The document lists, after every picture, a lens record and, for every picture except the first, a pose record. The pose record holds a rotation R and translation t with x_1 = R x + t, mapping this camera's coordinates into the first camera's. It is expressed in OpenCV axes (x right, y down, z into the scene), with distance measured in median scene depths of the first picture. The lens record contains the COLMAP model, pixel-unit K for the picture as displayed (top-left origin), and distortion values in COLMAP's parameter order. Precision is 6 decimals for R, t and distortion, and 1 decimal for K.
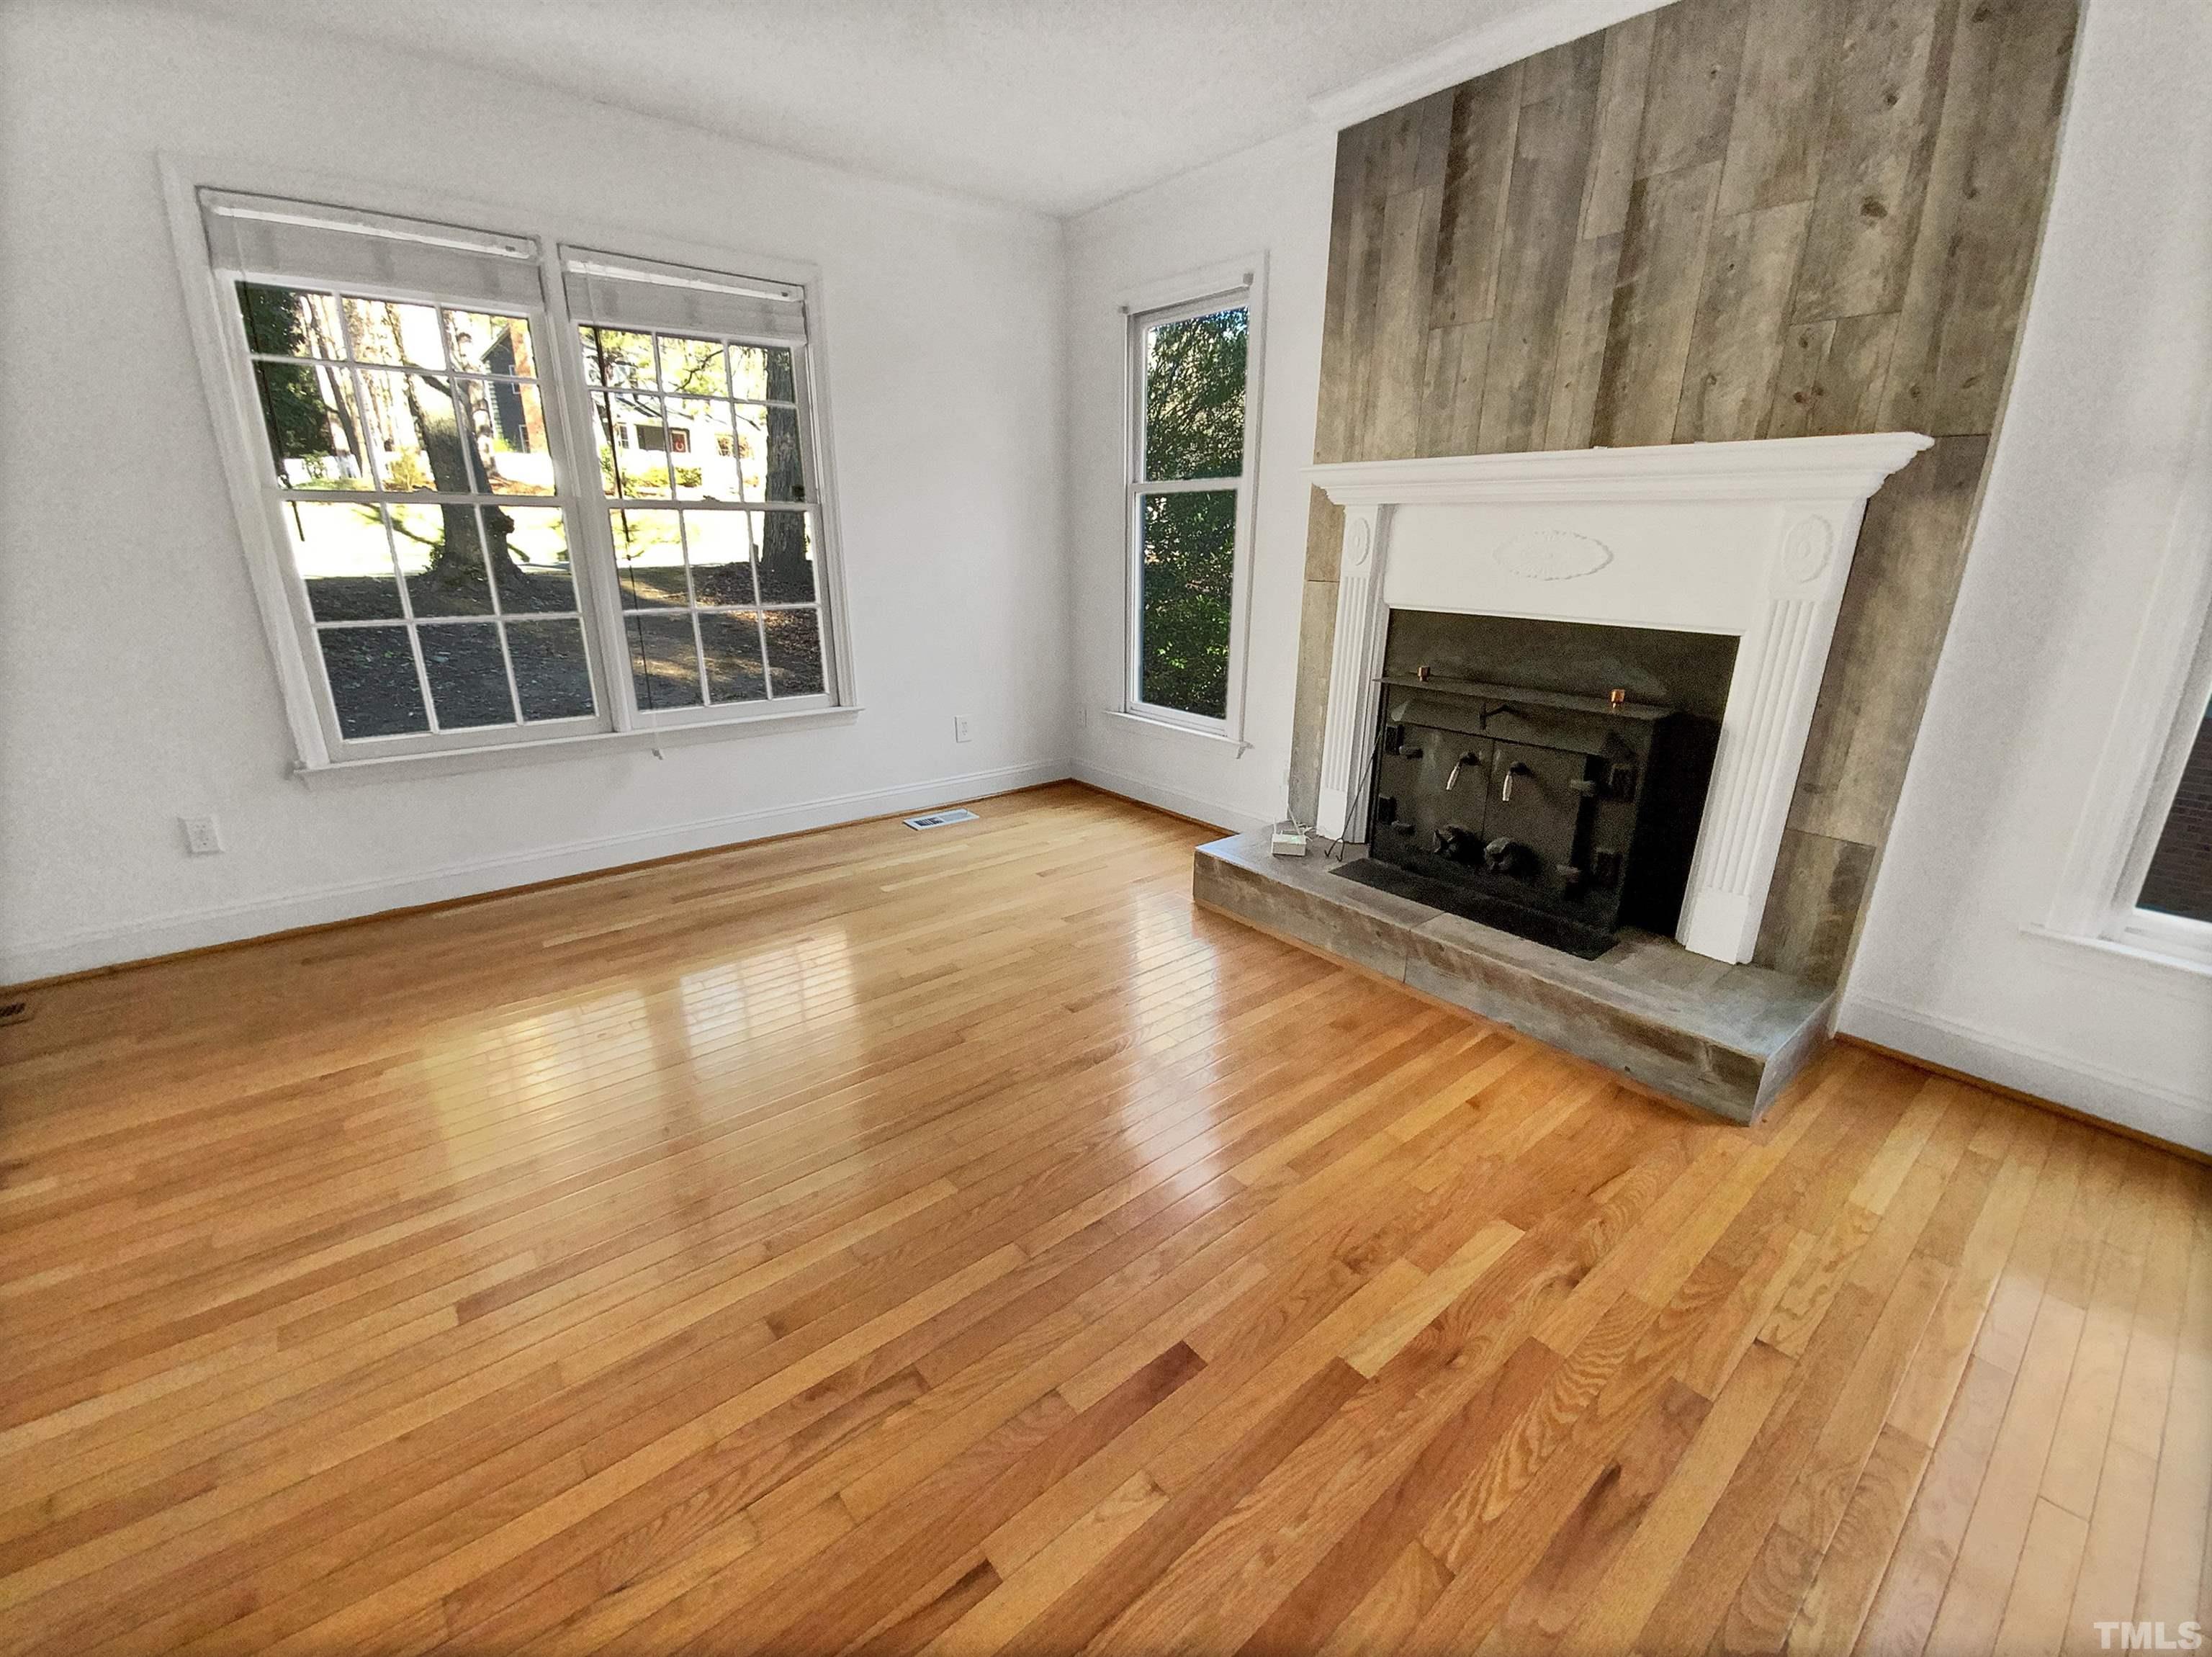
lens RADIAL K [[932.4, 0, 1116.6], [0, 932.4, 832.0], [0, 0, 1]] dist [0.010452, -0.008326]
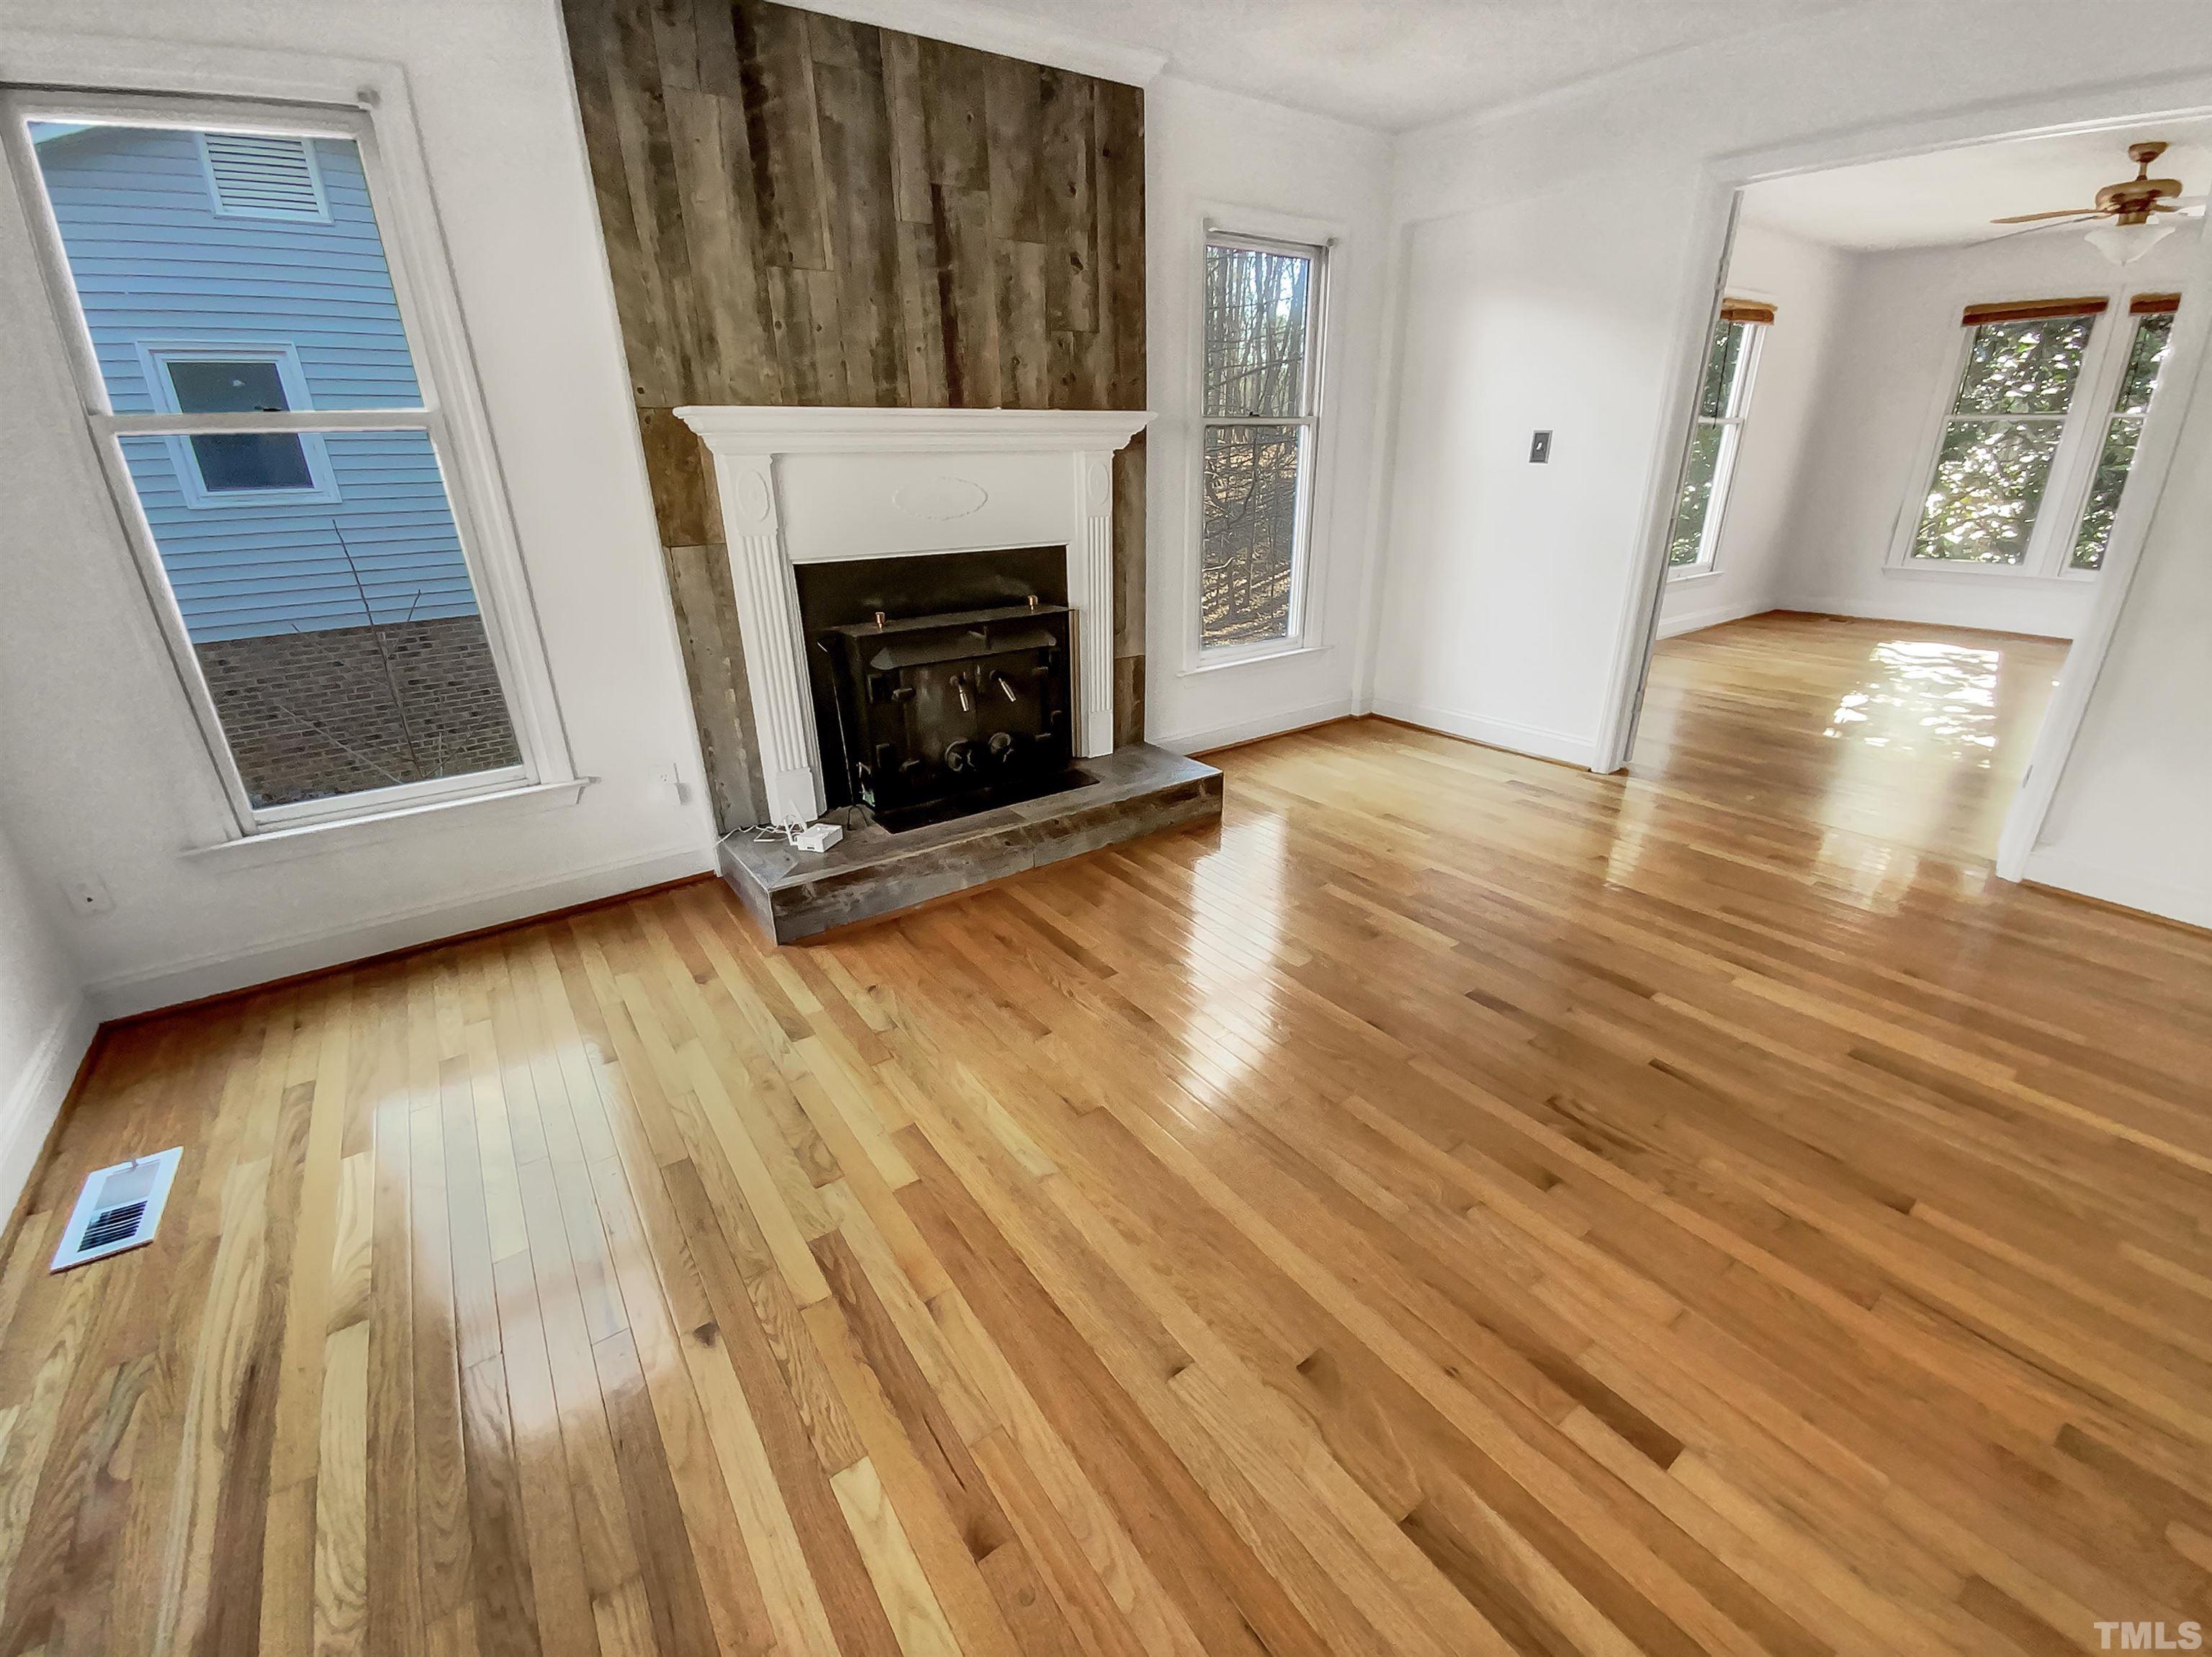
lens RADIAL K [[932.4, 0, 1116.6], [0, 932.4, 832.0], [0, 0, 1]] dist [0.010452, -0.008326]
pose [[0.067345, -0.384255, 0.920768, -0.813419], [0.328327, 0.879998, 0.343227, -0.269655], [-0.942160, 0.279198, 0.185425, 0.726622]]
